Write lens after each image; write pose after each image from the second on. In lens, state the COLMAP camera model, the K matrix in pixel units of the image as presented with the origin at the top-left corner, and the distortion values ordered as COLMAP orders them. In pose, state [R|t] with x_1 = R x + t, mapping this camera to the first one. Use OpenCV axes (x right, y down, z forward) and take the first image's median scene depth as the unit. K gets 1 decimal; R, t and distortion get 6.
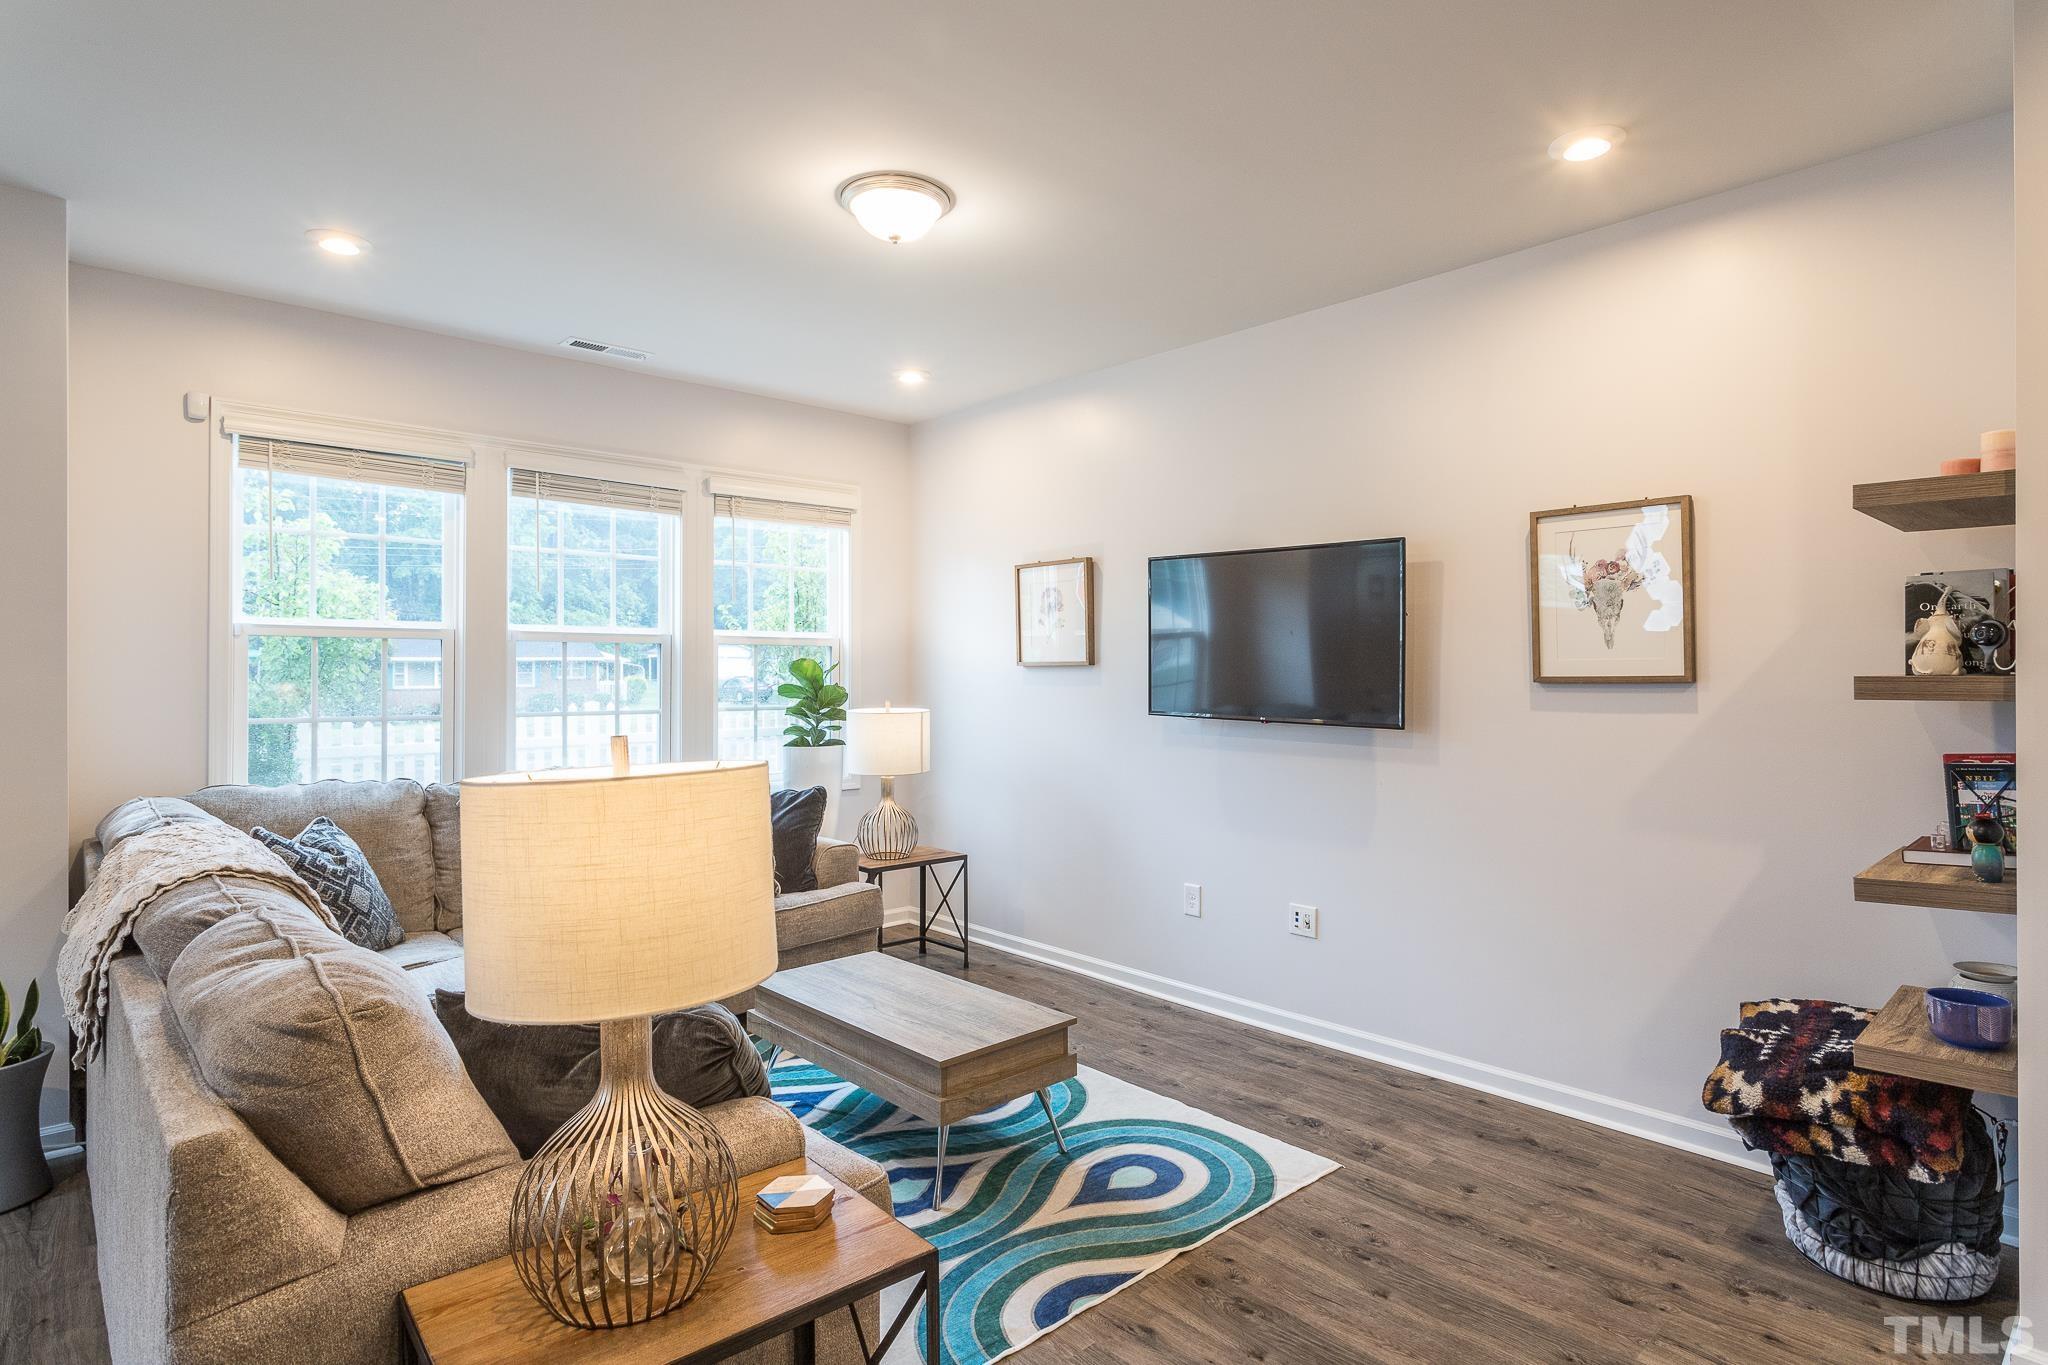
lens RADIAL K [[1083.1, 0, 1023.3], [0, 1083.1, 665.4], [0, 0, 1]] dist [-0.000999, -0.000090]
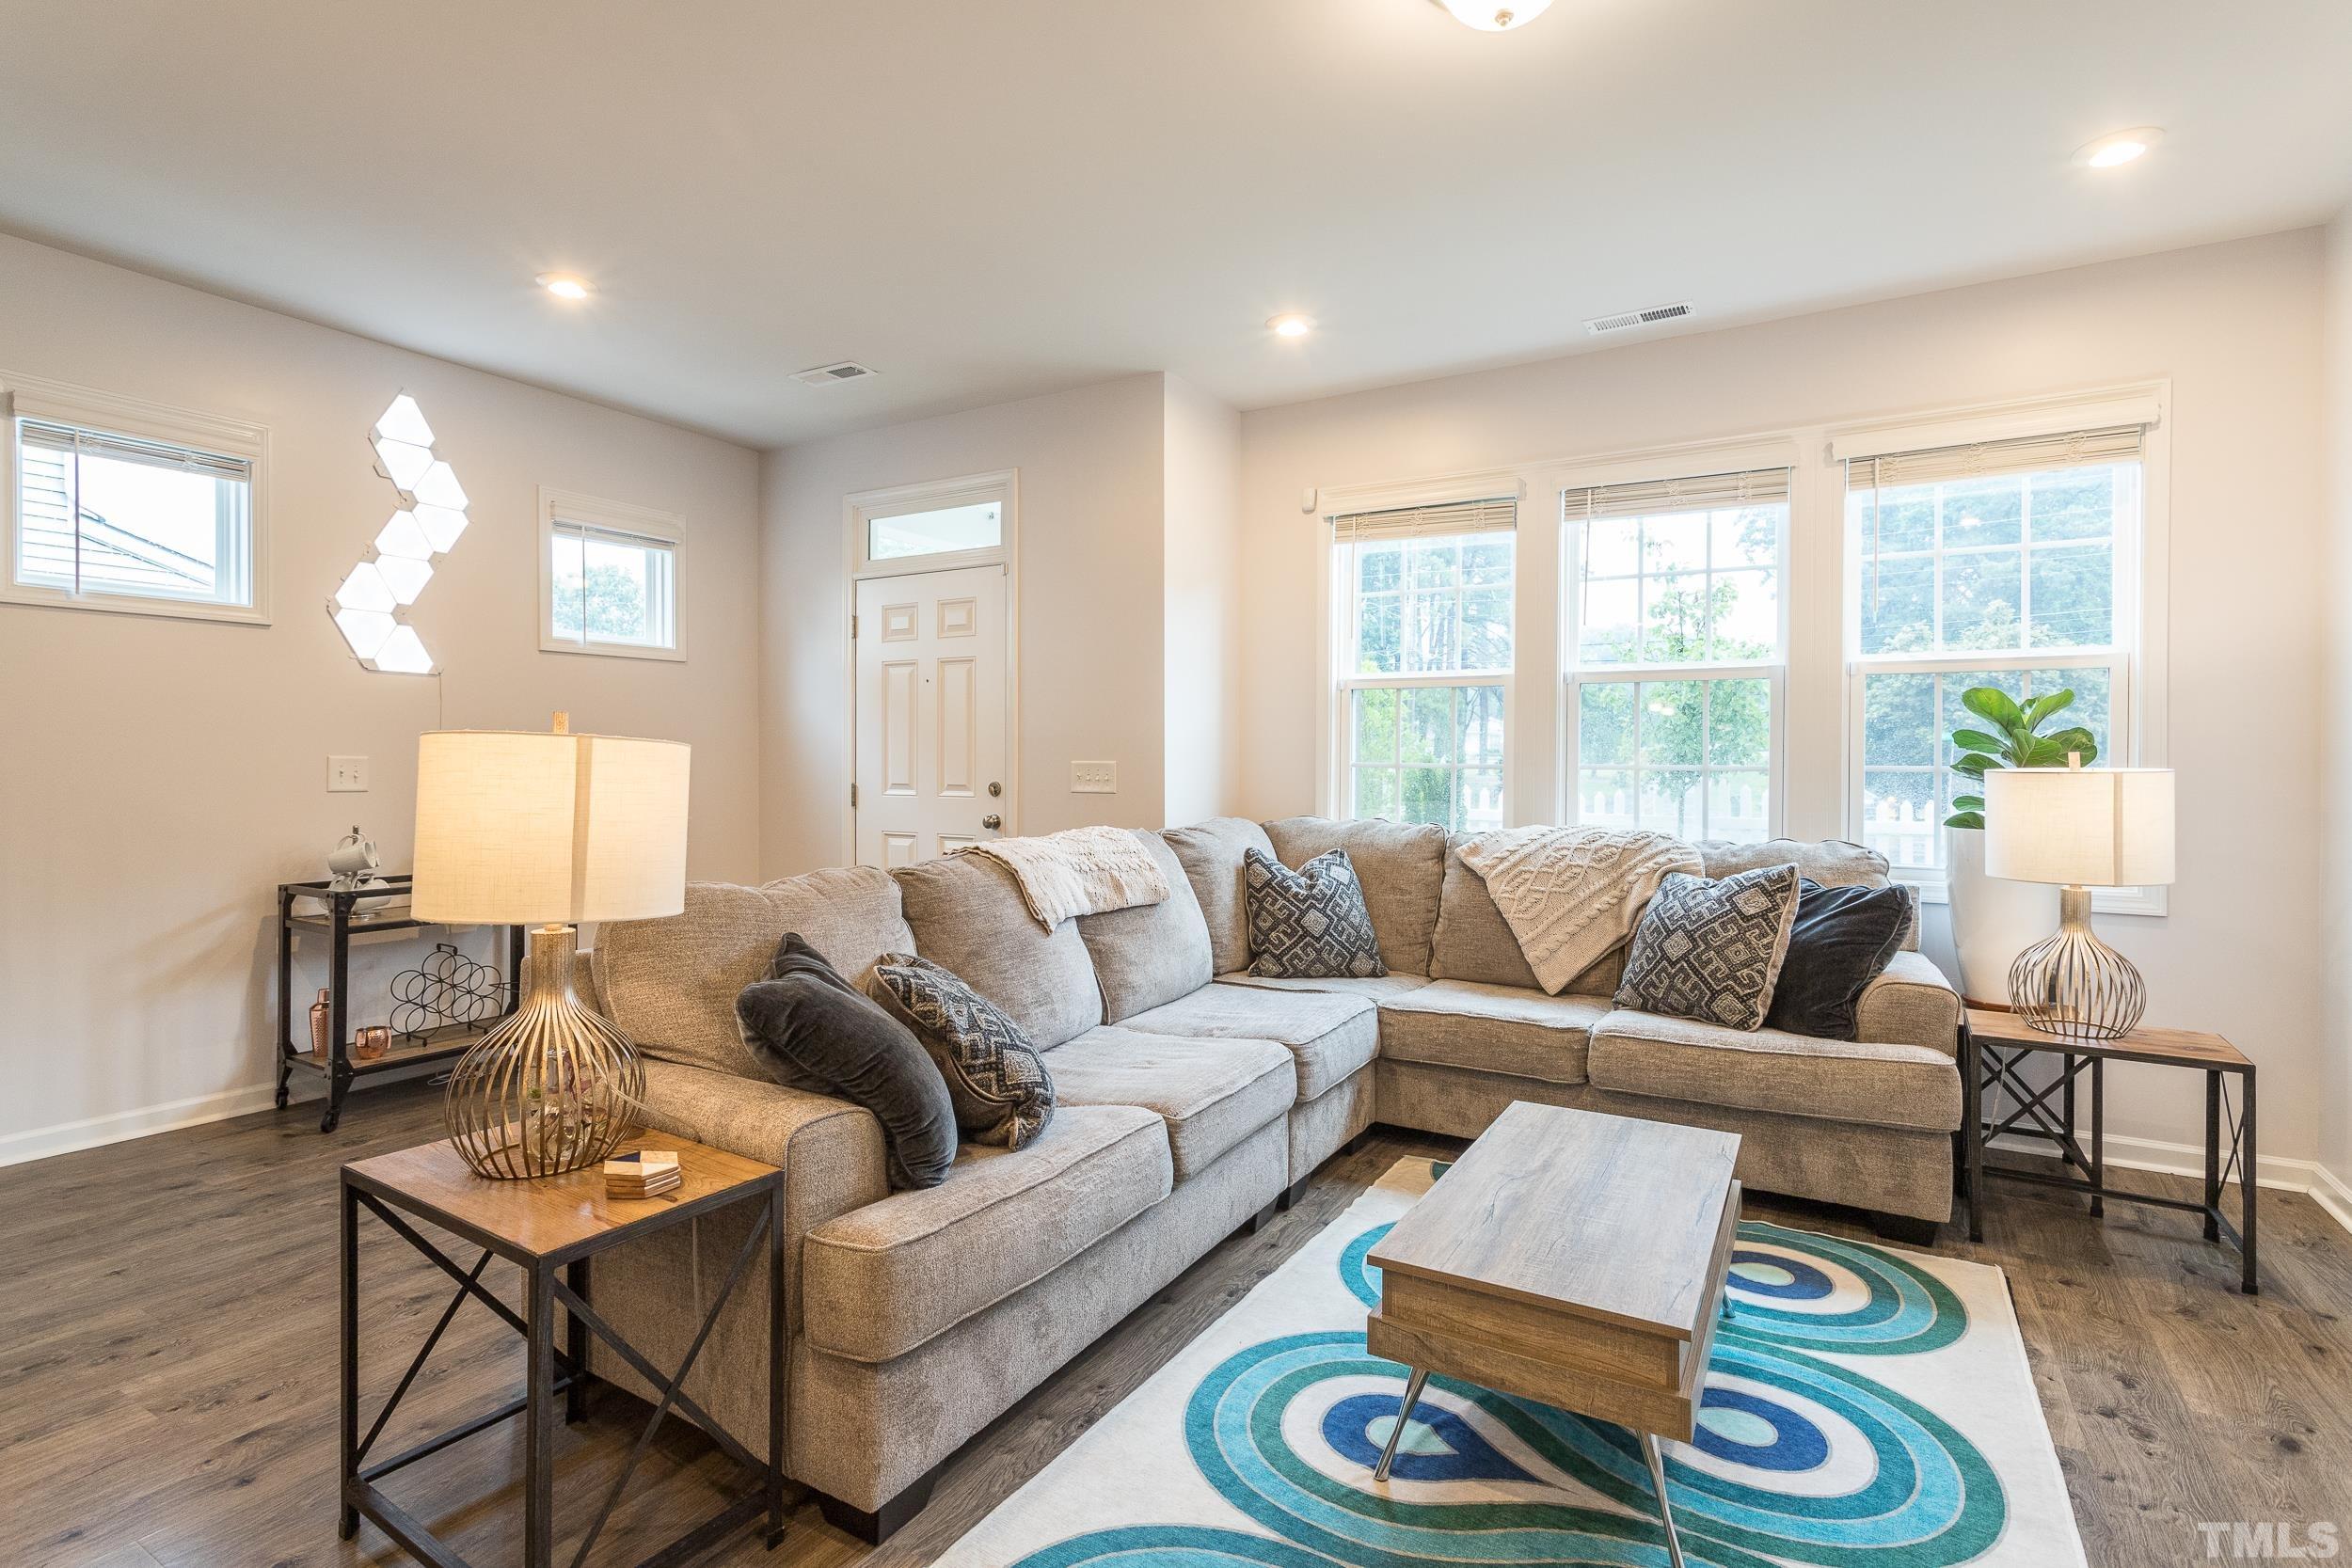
lens RADIAL K [[1126.7, 0, 1168.8], [0, 1126.7, 766.3], [0, 0, 1]] dist [0.000579, -0.000646]
pose [[0.280986, 0.008028, -0.959678, 0.385472], [0.002879, 0.999953, 0.009208, 0.042663], [0.959707, -0.005350, 0.280950, 0.487560]]
